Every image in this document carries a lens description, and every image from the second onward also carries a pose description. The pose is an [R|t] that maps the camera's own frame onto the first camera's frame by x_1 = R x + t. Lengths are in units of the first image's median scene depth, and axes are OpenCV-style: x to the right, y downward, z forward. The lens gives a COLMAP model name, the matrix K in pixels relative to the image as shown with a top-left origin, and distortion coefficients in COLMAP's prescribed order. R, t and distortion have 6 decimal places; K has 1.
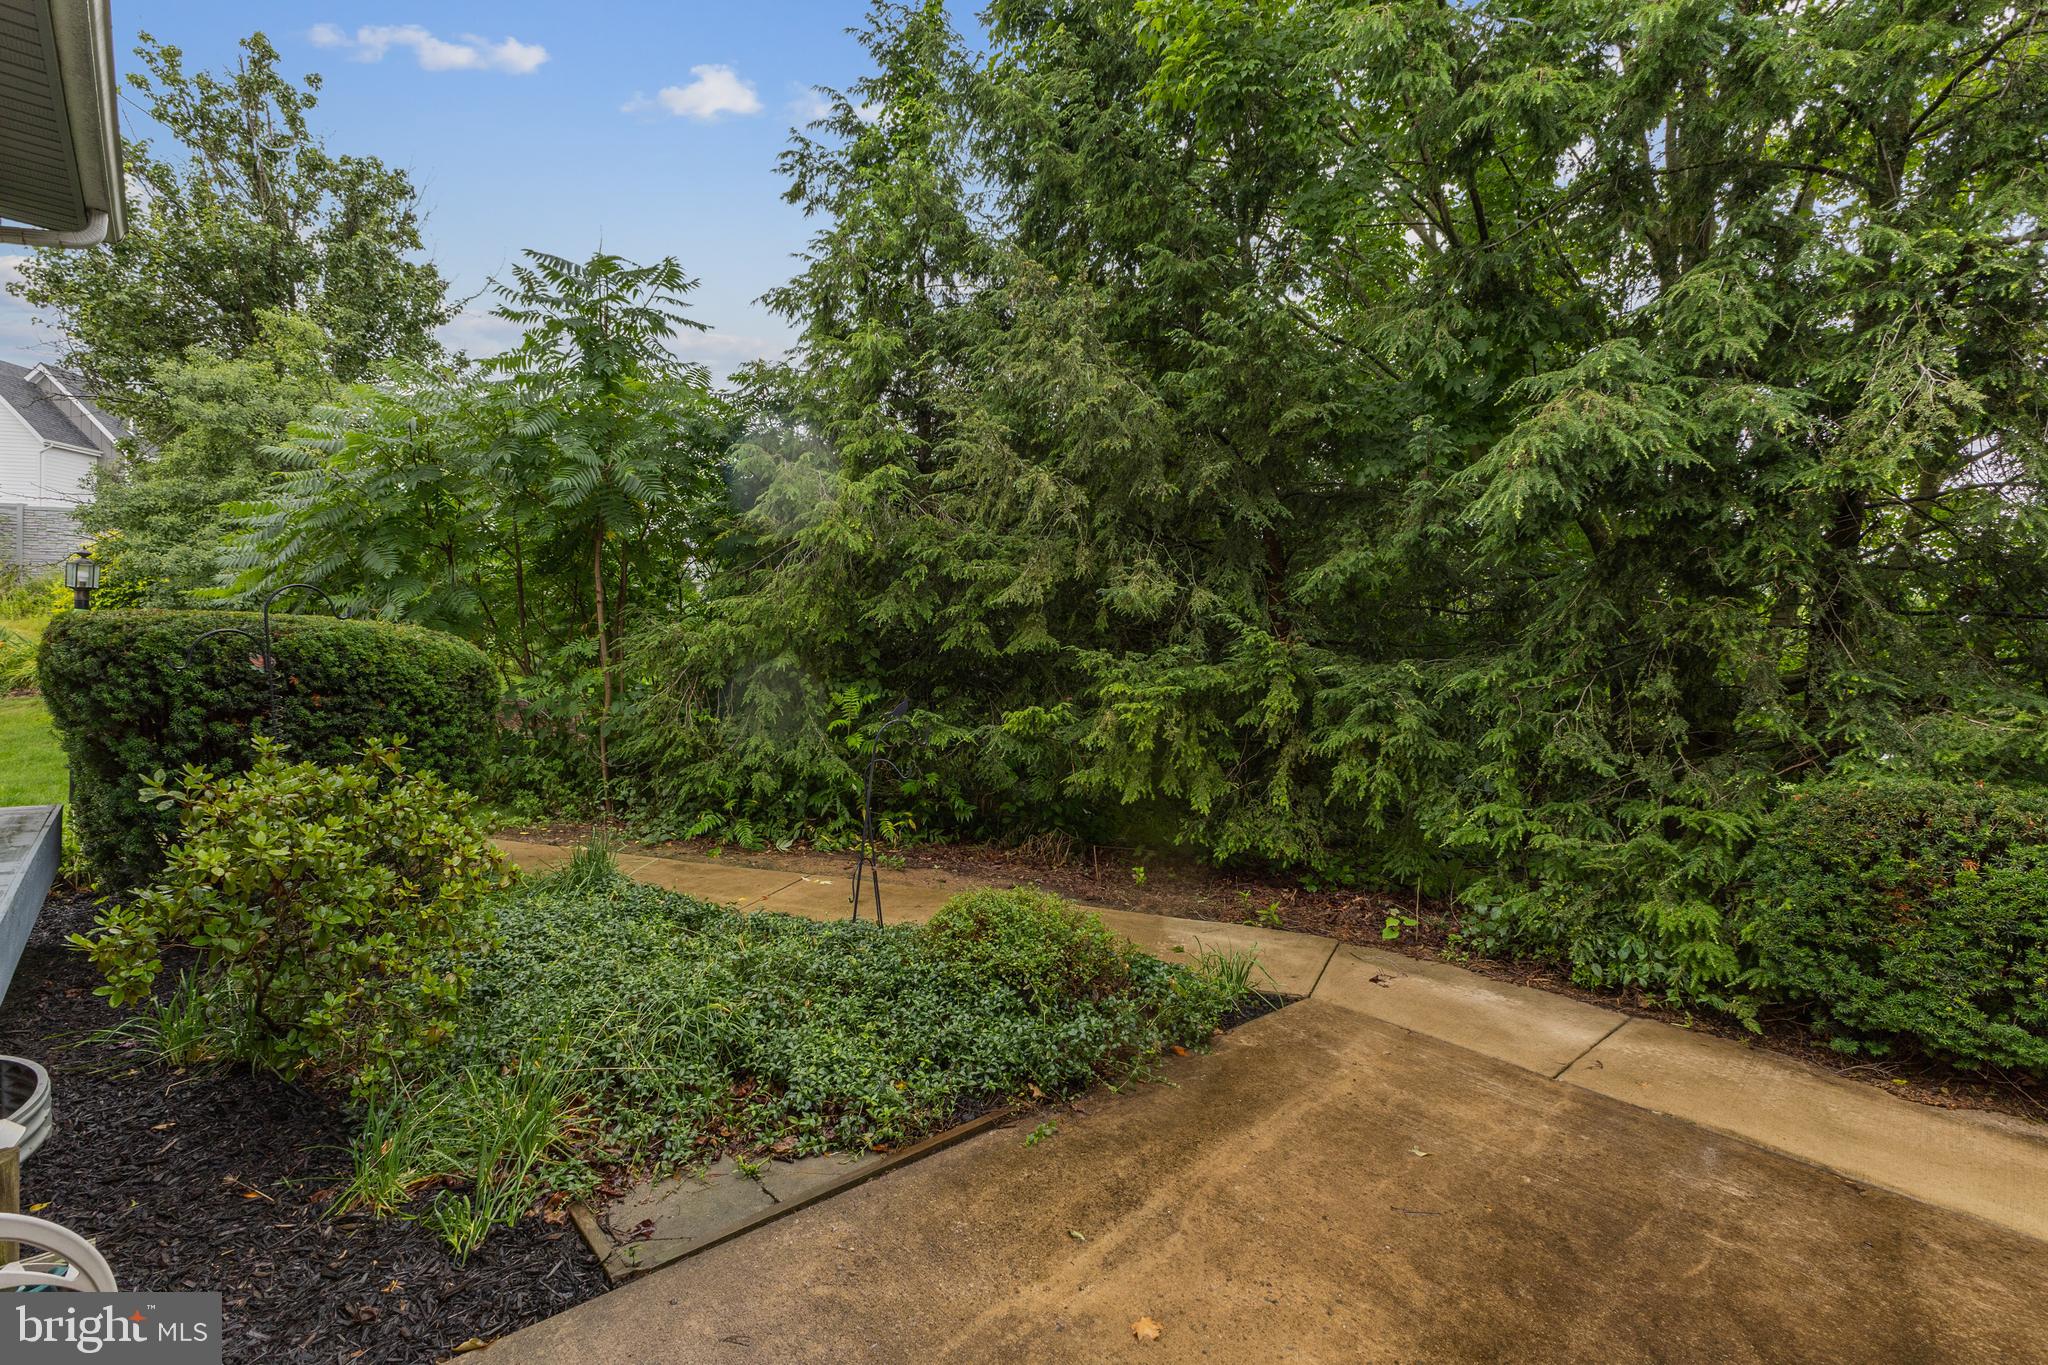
lens RADIAL K [[894.3, 0, 1034.0], [0, 894.3, 665.1], [0, 0, 1]] dist [0.003574, -0.000084]
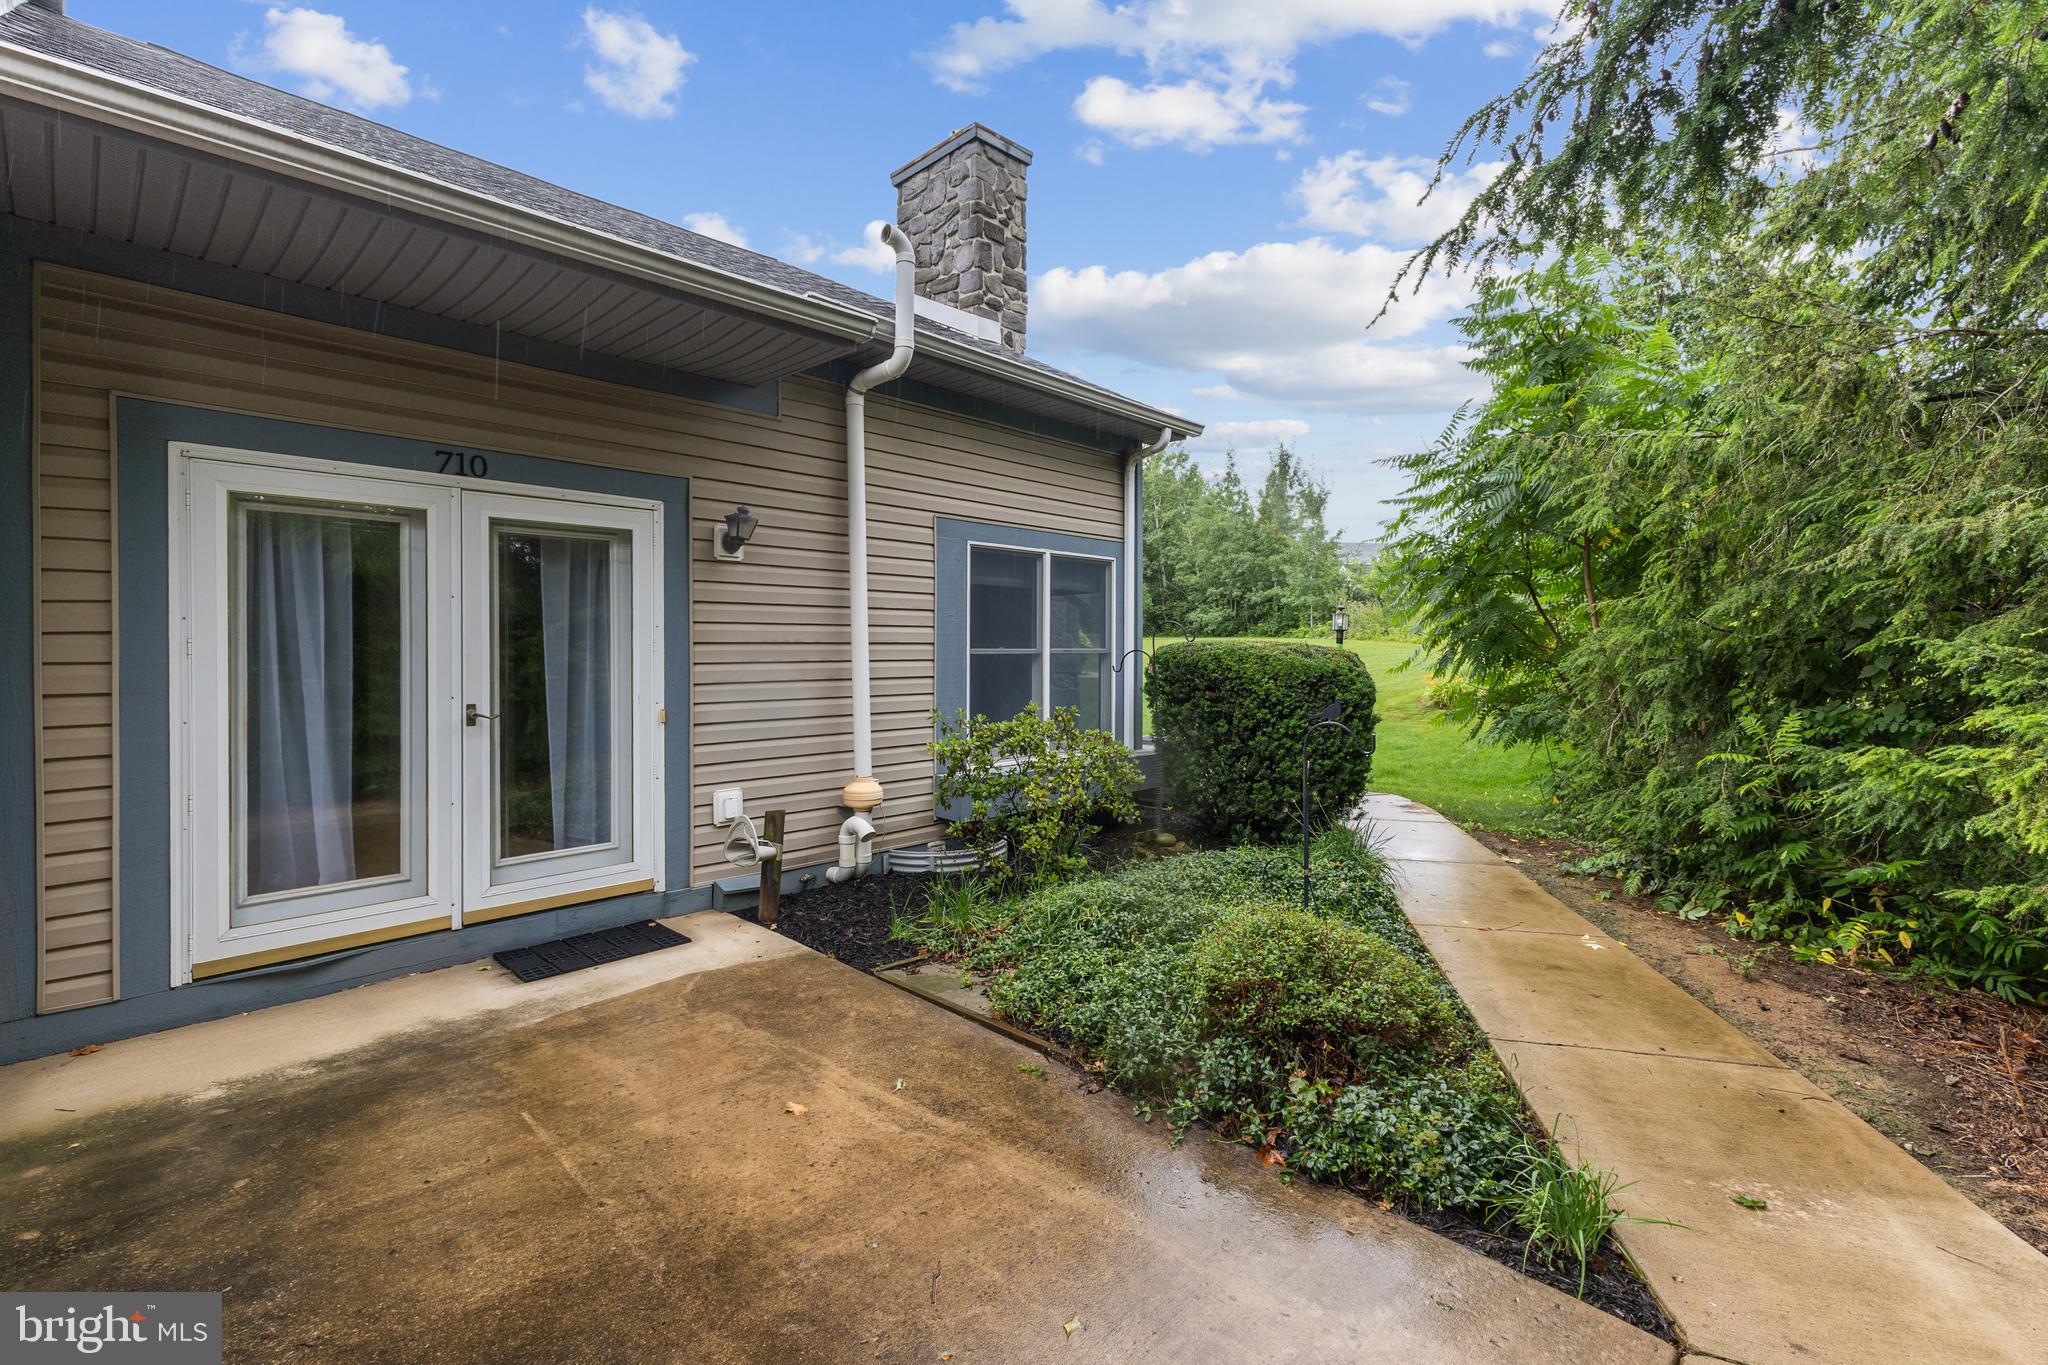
lens RADIAL K [[894.3, 0, 1034.0], [0, 894.3, 665.1], [0, 0, 1]] dist [0.003574, -0.000084]
pose [[0.080229, -0.006689, -0.996754, 1.200133], [-0.024961, 0.999650, -0.008718, 0.016667], [0.996464, 0.025579, 0.080034, 0.931342]]
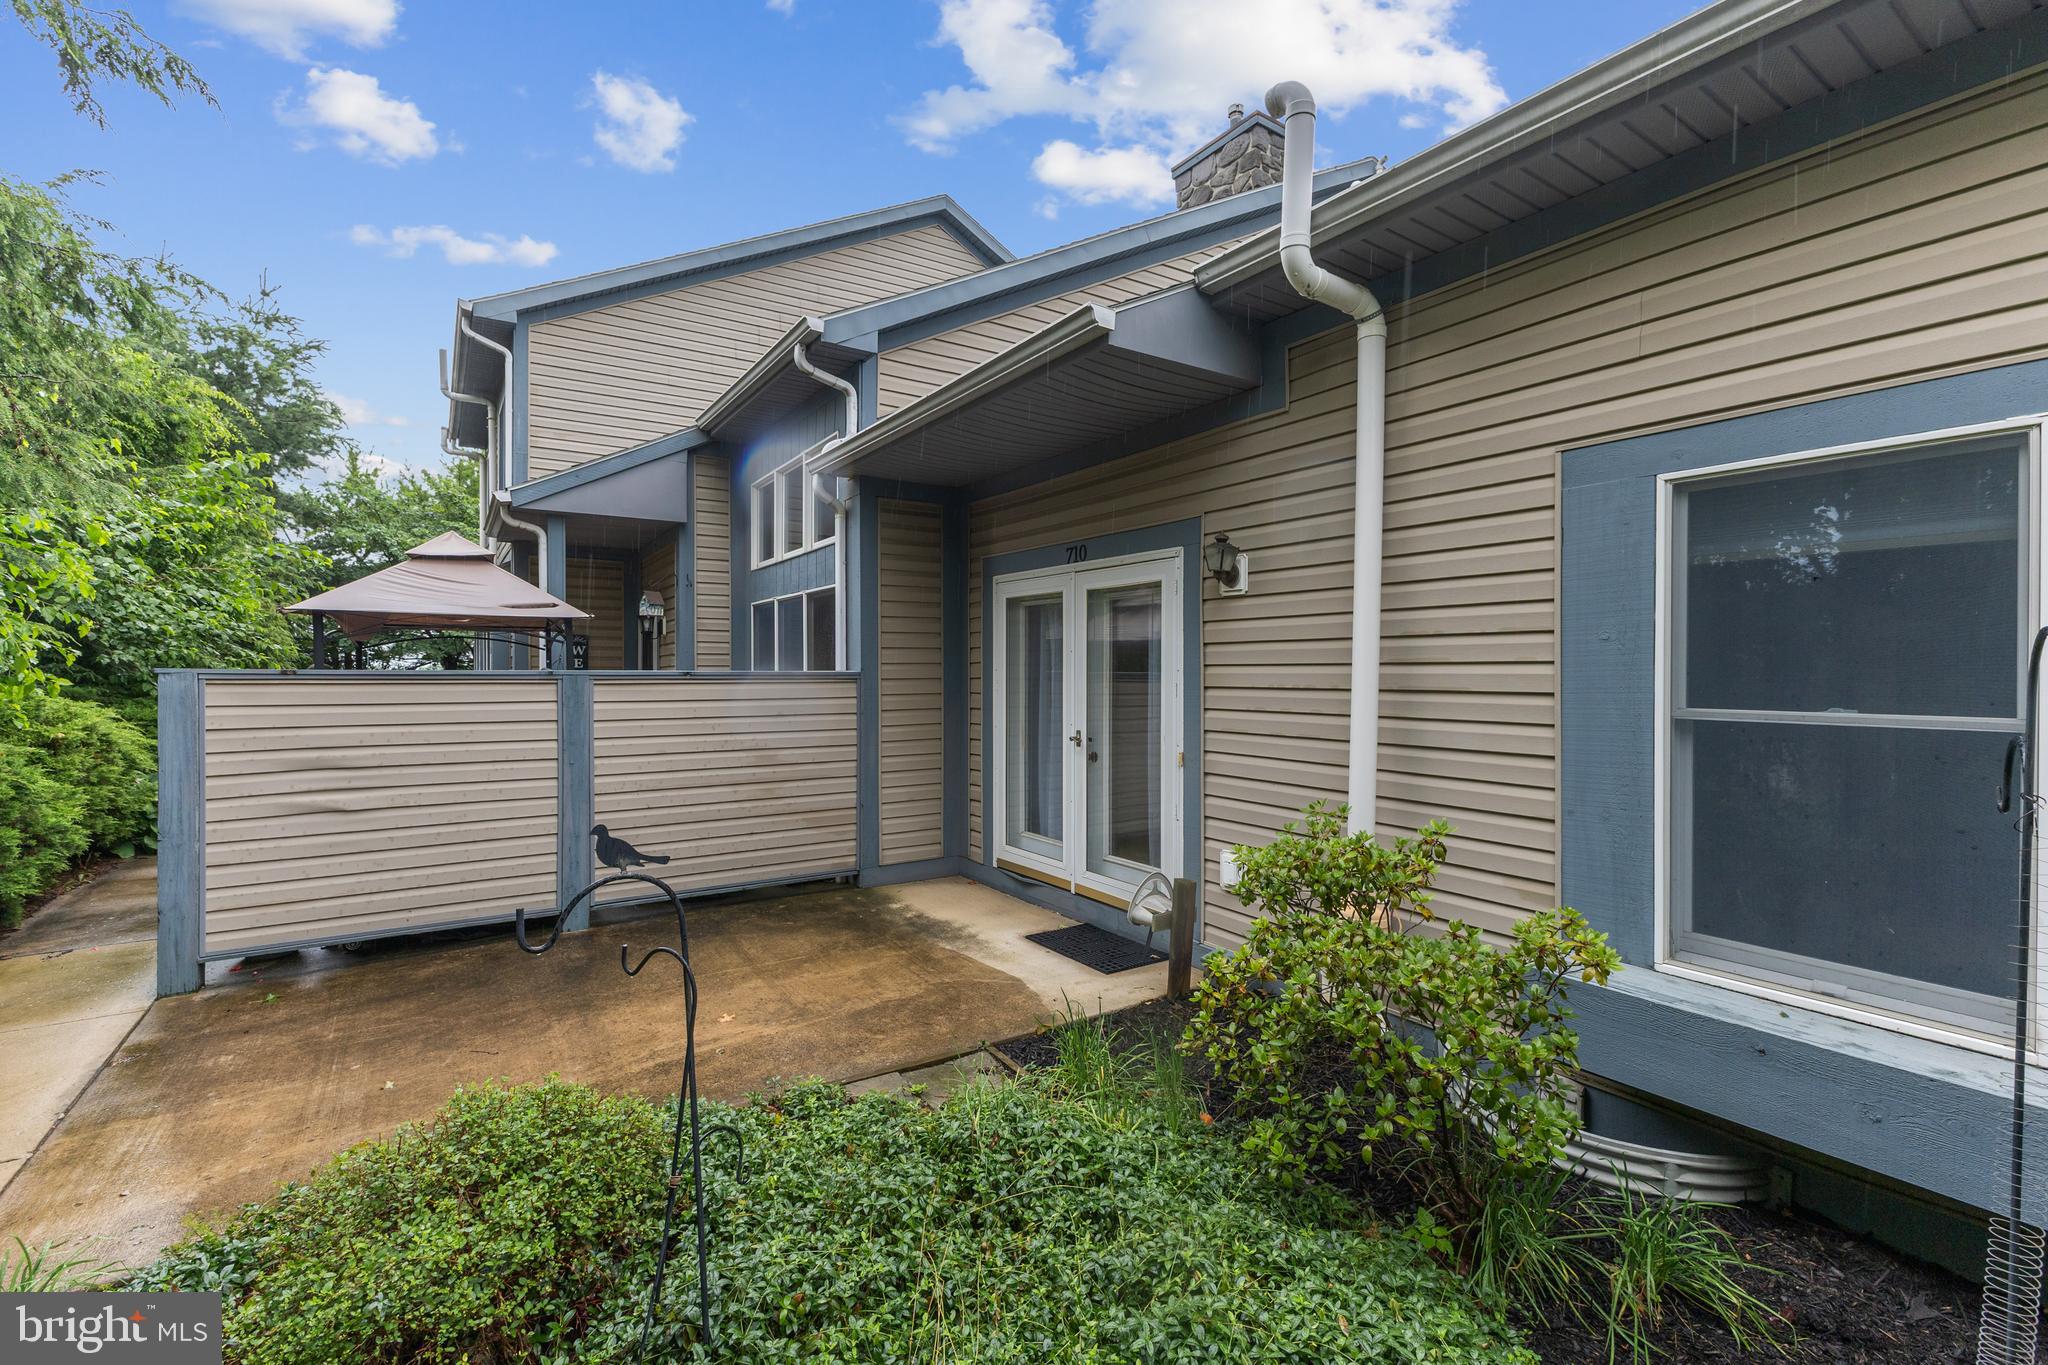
lens RADIAL K [[894.3, 0, 1034.0], [0, 894.3, 665.1], [0, 0, 1]] dist [0.003574, -0.000084]
pose [[-0.989851, -0.027167, 0.139488, -0.640615], [-0.023757, 0.999378, 0.026051, -0.110176], [-0.140109, 0.022473, -0.989881, 2.190908]]
